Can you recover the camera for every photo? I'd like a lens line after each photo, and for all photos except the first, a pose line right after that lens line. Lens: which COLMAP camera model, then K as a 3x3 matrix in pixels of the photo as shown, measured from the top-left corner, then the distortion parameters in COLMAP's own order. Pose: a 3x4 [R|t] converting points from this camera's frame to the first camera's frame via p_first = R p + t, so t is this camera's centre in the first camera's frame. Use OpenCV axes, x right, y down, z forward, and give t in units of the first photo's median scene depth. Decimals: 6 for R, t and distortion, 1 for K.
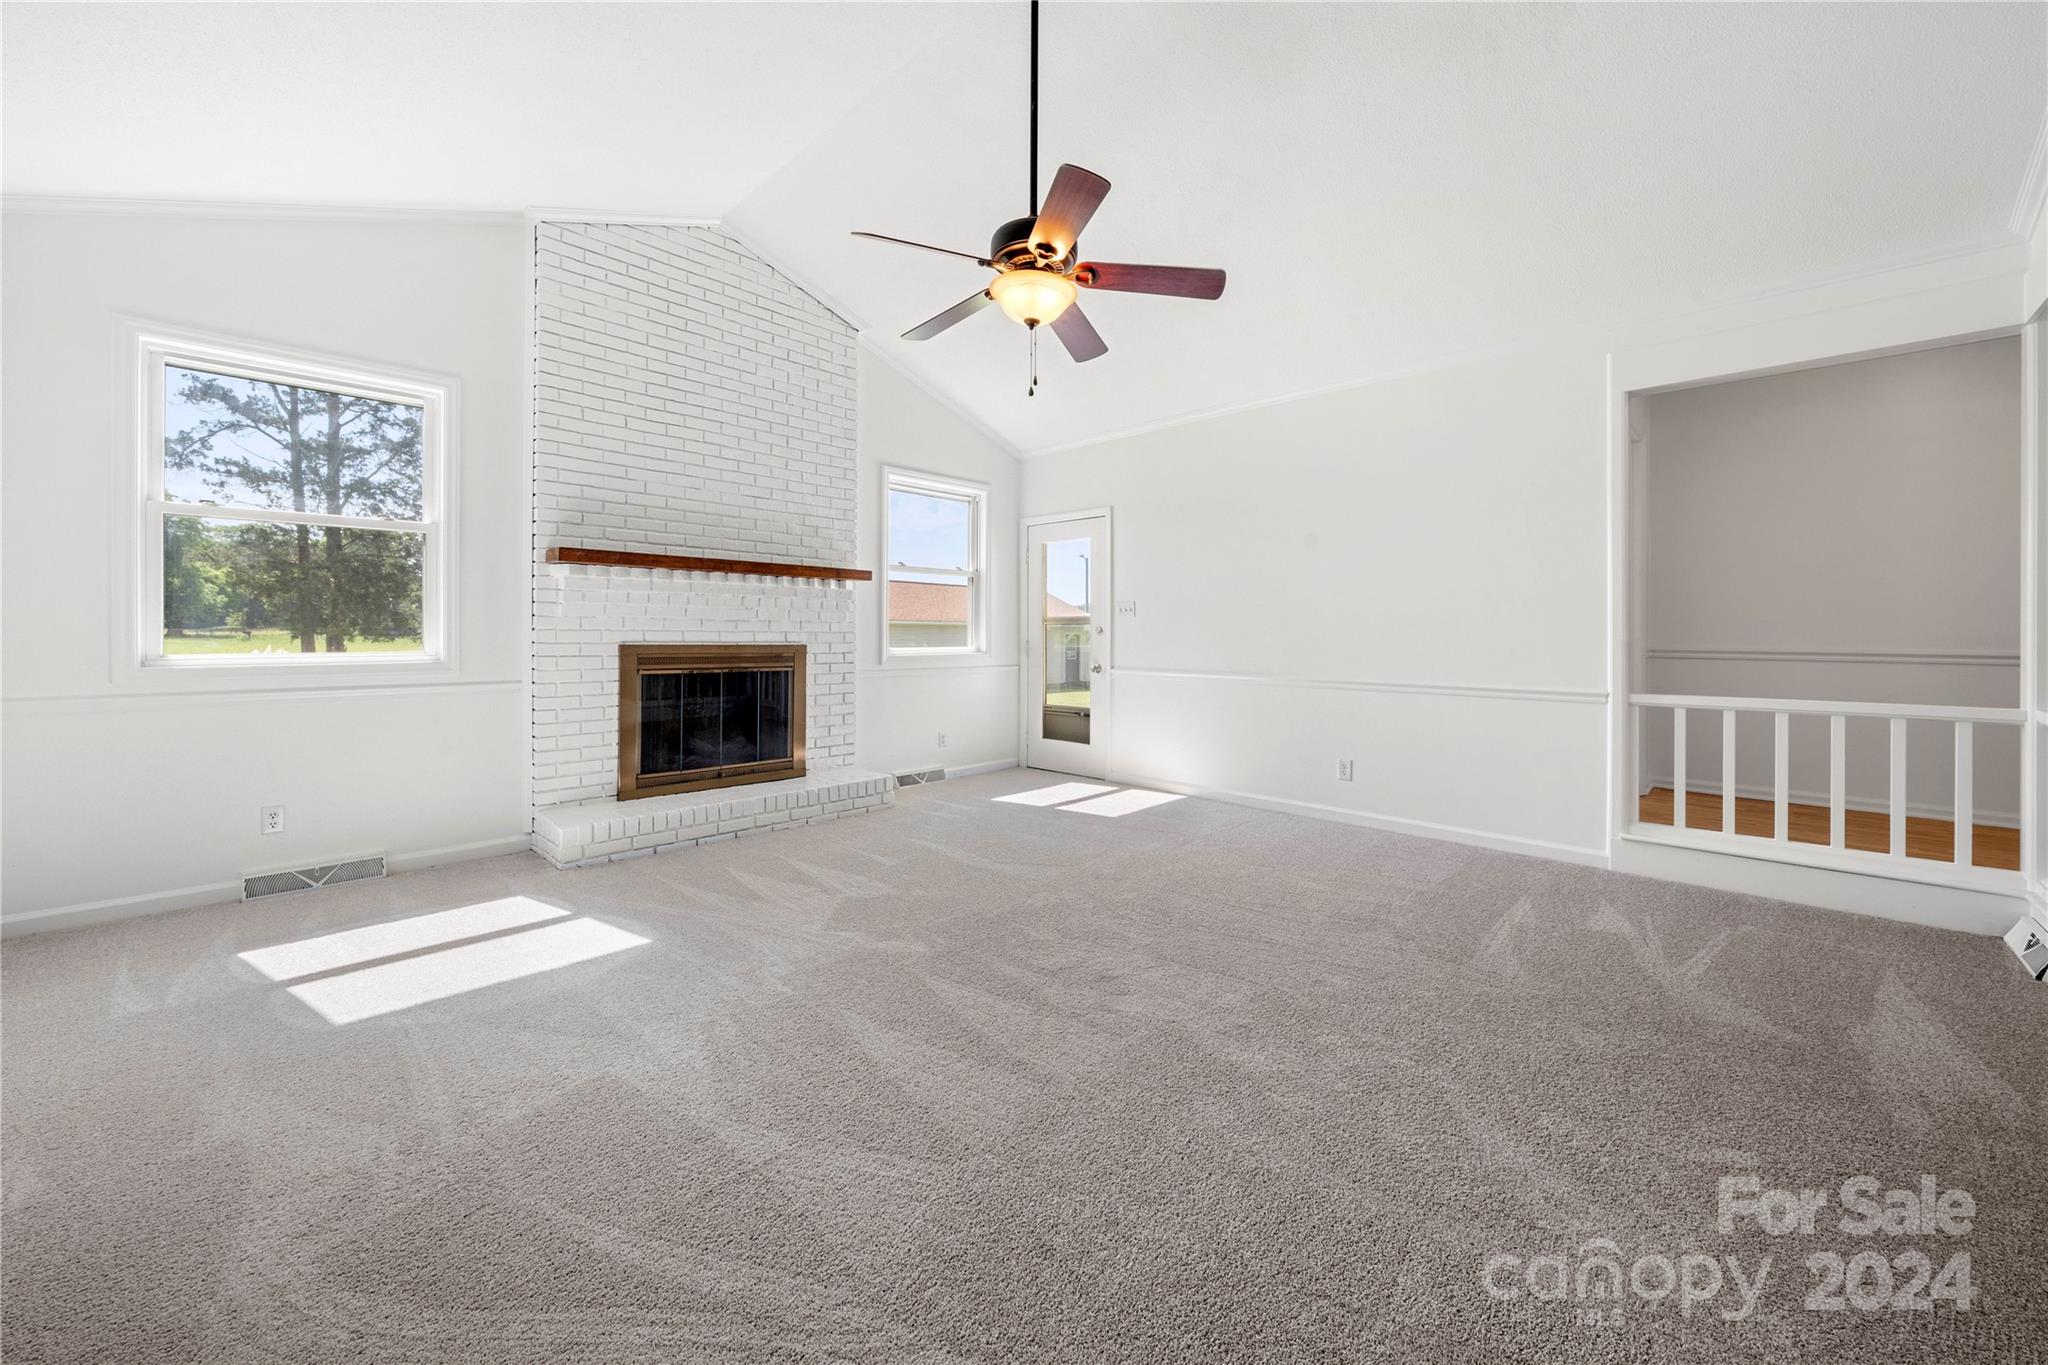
lens RADIAL K [[776.2, 0, 937.3], [0, 776.2, 642.3], [0, 0, 1]] dist [-0.007521, 0.001457]
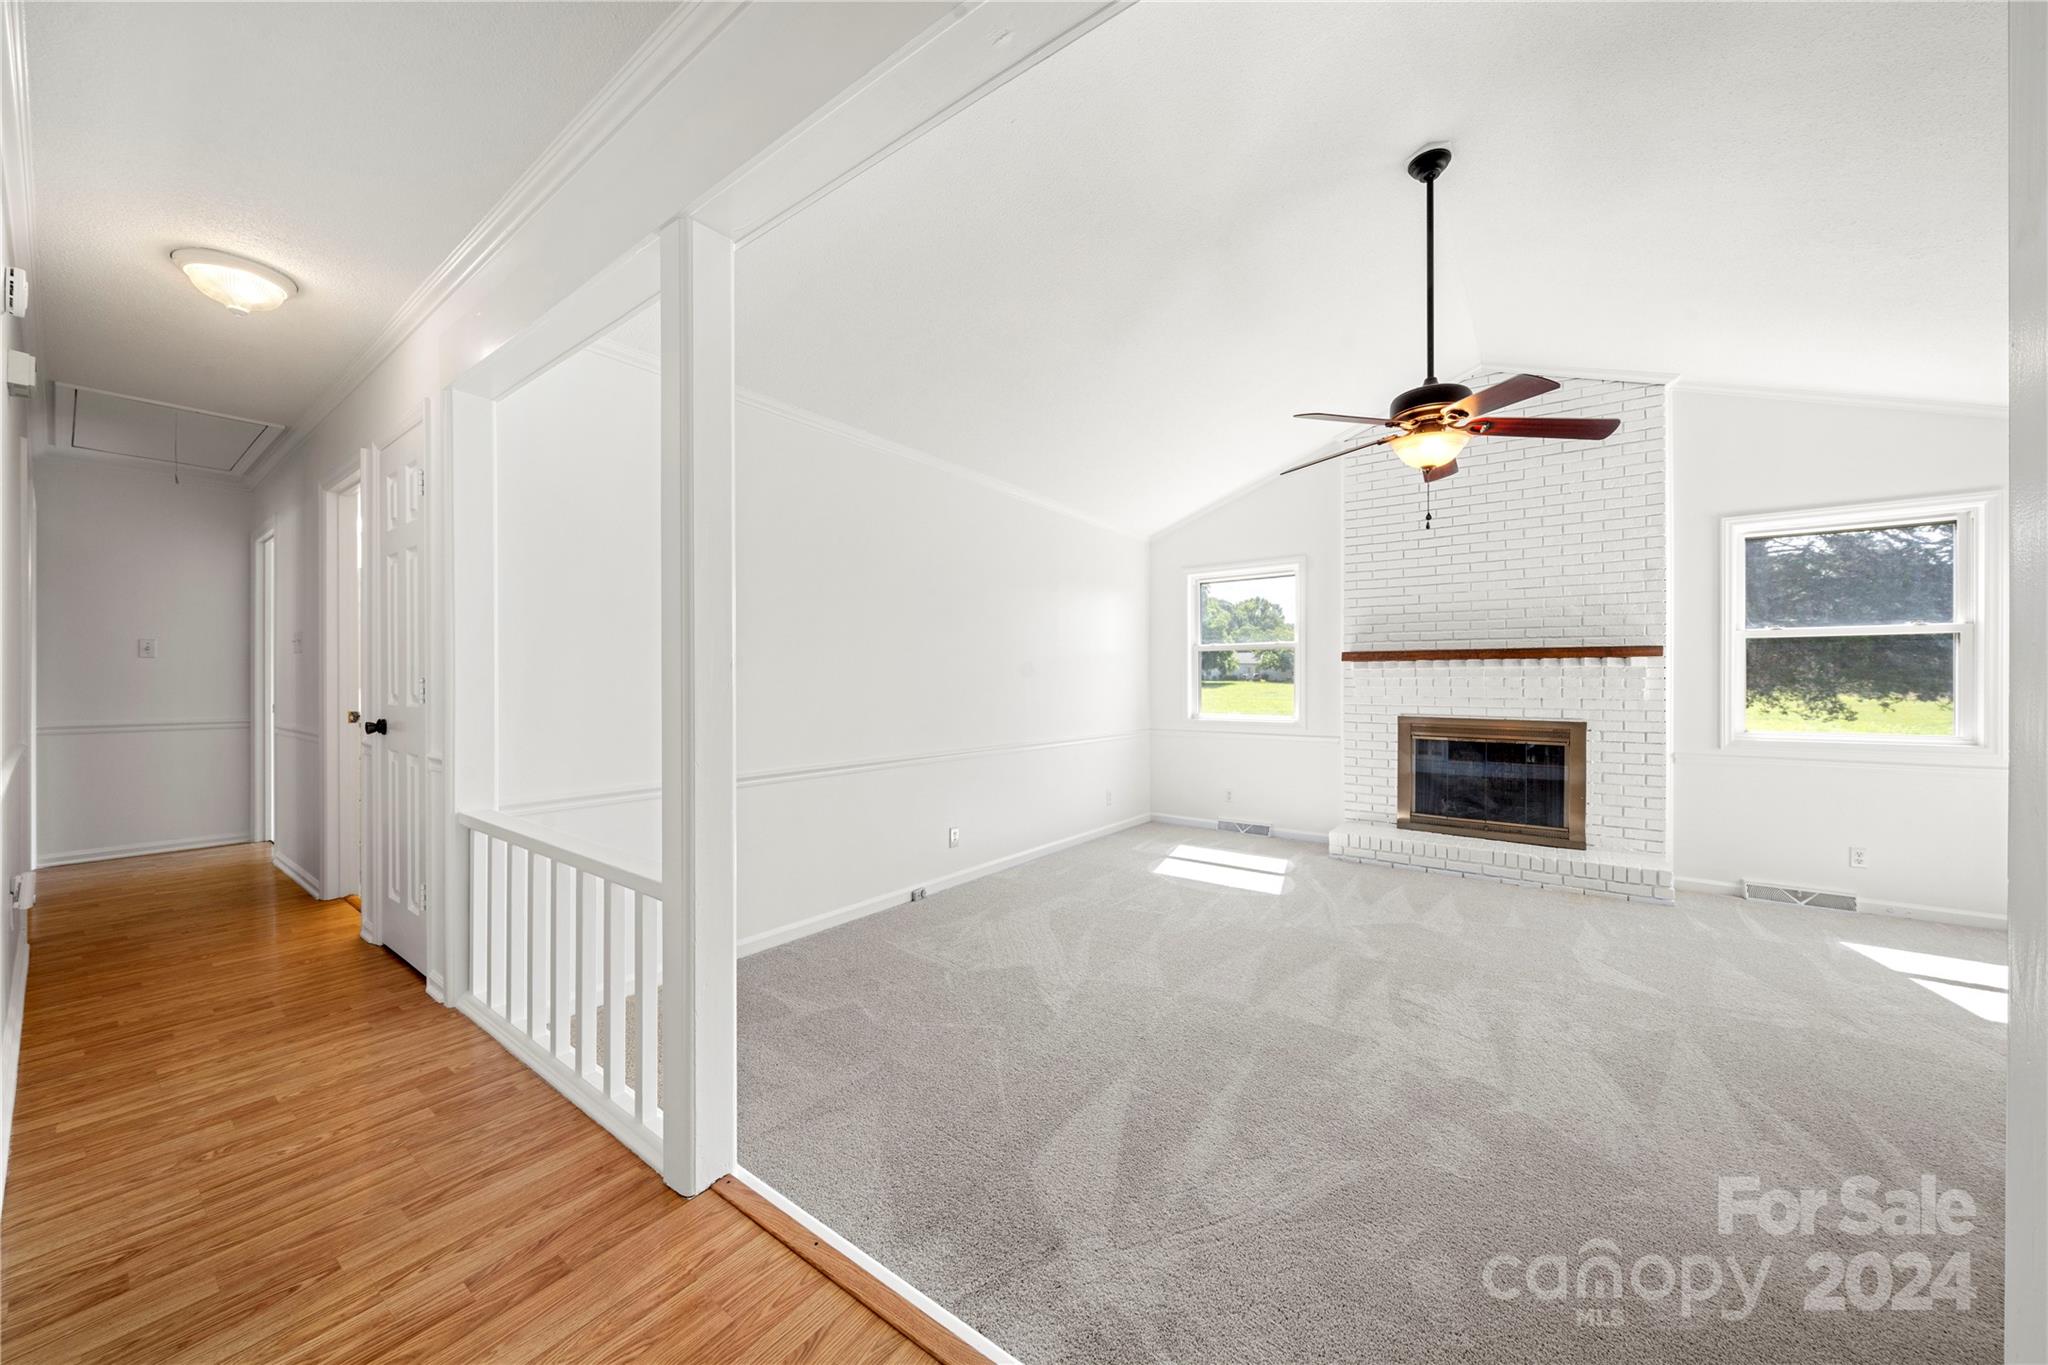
lens RADIAL K [[763.1, 0, 1024.5], [0, 763.1, 683.1], [0, 0, 1]] dist [-0.002002, -0.000062]
pose [[0.130273, 0.005045, -0.991465, 0.854579], [0.001346, 0.999985, 0.005265, -0.063739], [0.991477, -0.002020, 0.130264, 0.153245]]
